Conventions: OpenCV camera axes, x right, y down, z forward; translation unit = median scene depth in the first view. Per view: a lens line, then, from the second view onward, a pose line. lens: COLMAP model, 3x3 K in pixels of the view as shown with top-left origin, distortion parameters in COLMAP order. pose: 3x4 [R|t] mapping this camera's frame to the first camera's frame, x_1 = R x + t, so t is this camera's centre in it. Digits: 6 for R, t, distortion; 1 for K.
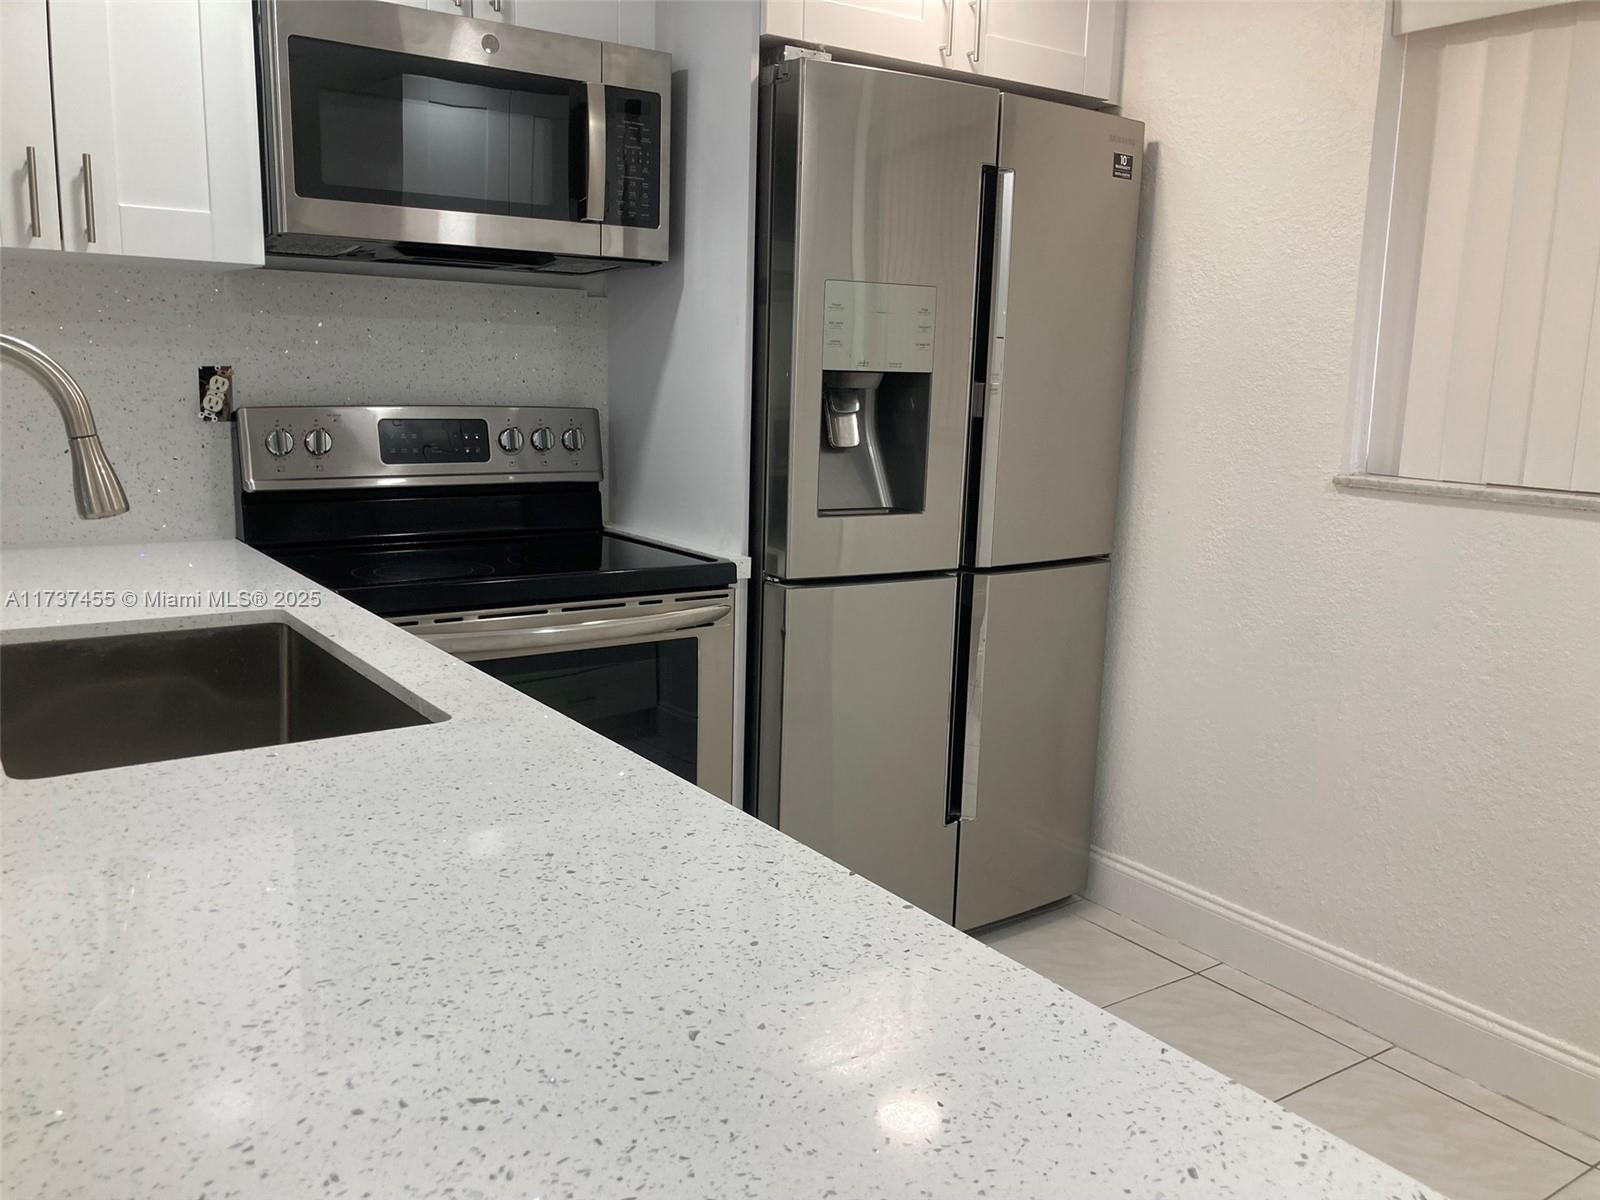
lens RADIAL K [[1326.4, 0, 800.0], [0, 1326.4, 600.0], [0, 0, 1]] dist [0.003941, 0.030333]
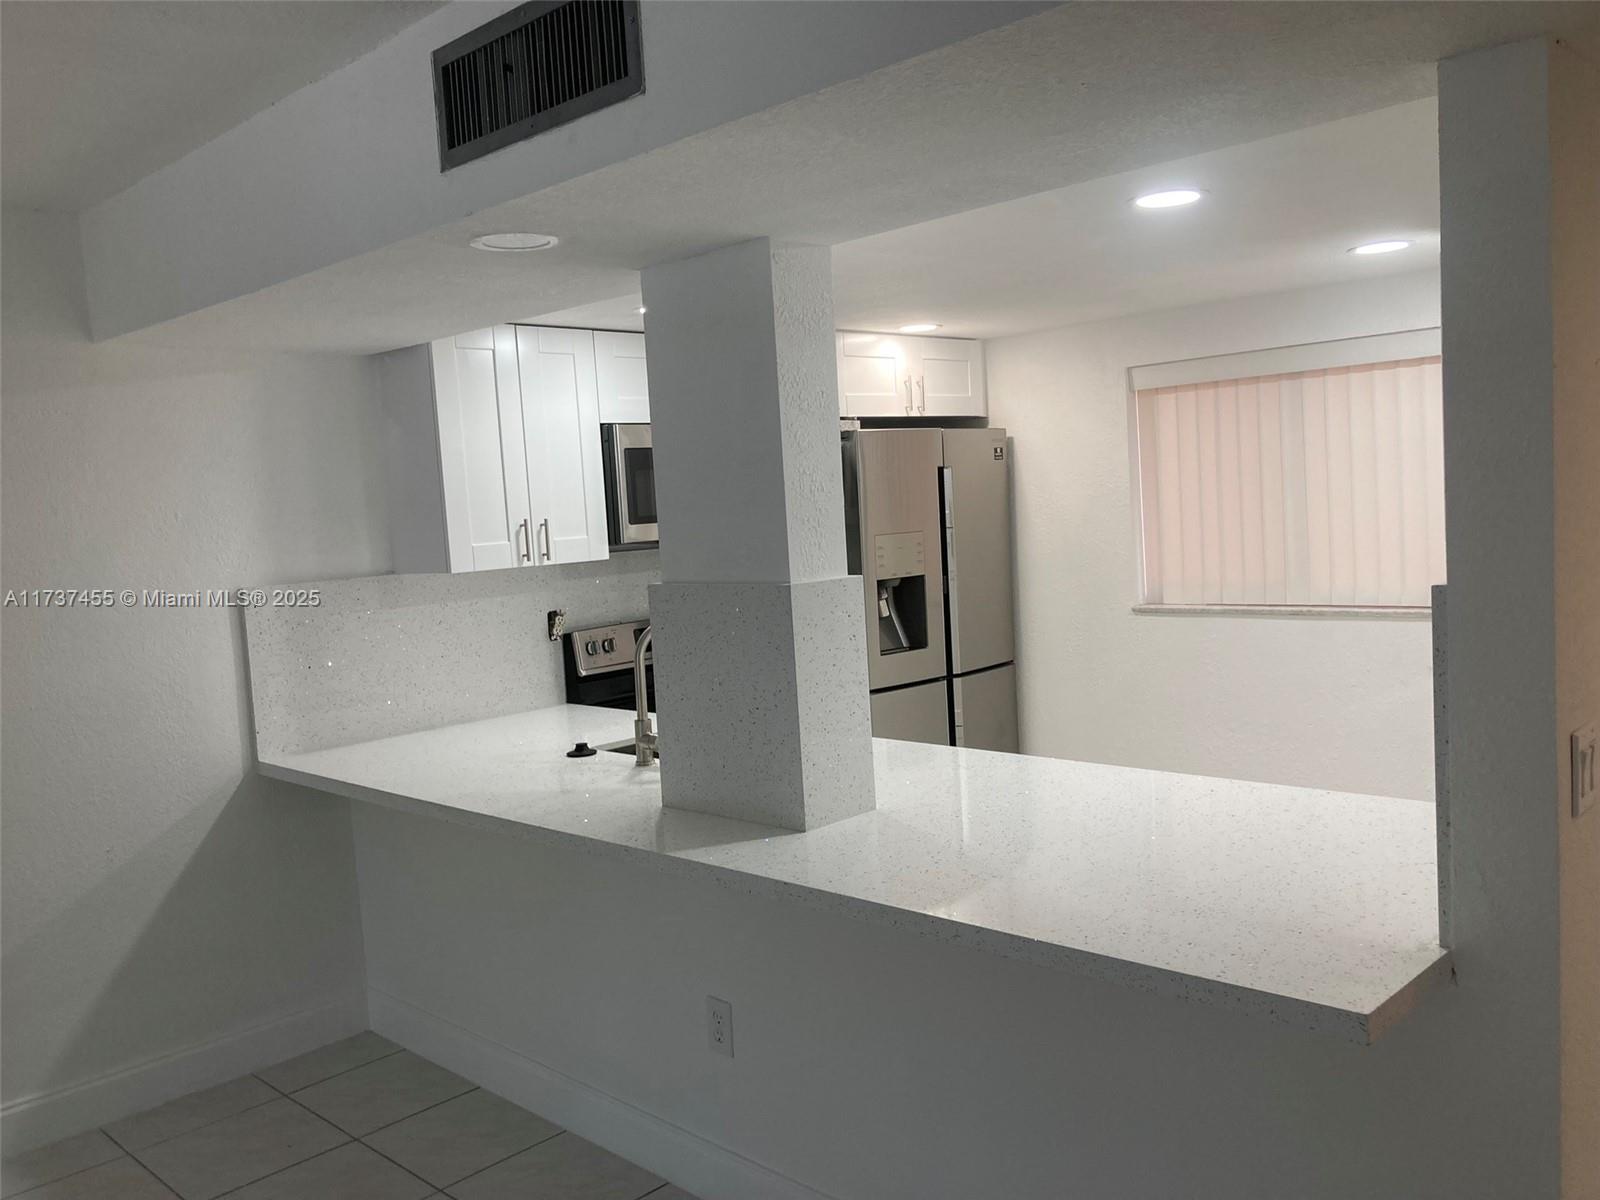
lens RADIAL K [[1307.1, 0, 784.1], [0, 1307.1, 602.1], [0, 0, 1]] dist [0.071922, -0.096479]
pose [[0.979934, -0.102647, 0.170859, -0.430523], [0.120112, 0.988184, -0.095208, 0.022607], [-0.159068, 0.113820, 0.980685, -0.817050]]
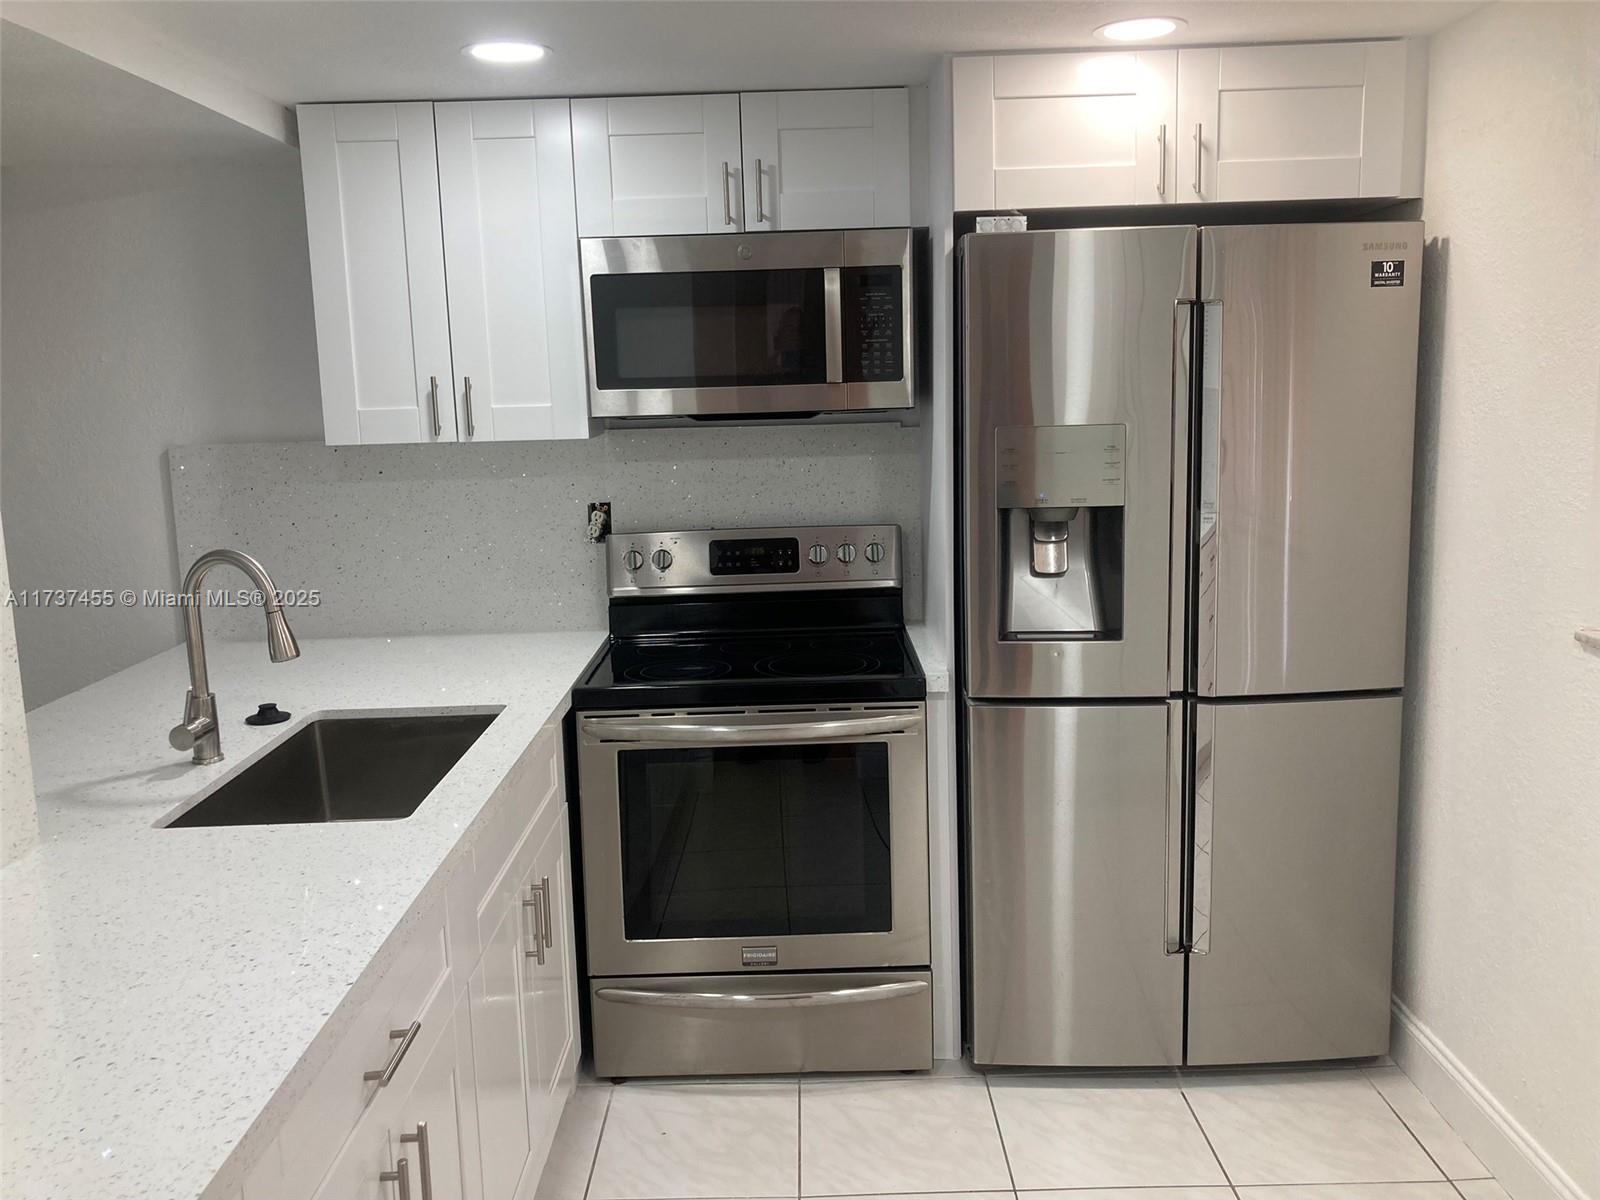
lens RADIAL K [[1308.9, 0, 800.7], [0, 1308.9, 574.0], [0, 0, 1]] dist [0.088400, -0.138040]
pose [[0.820363, 0.033770, -0.570845, 0.484684], [-0.049284, 0.998716, -0.011744, -0.096550], [0.569716, 0.037767, 0.820974, 0.024528]]
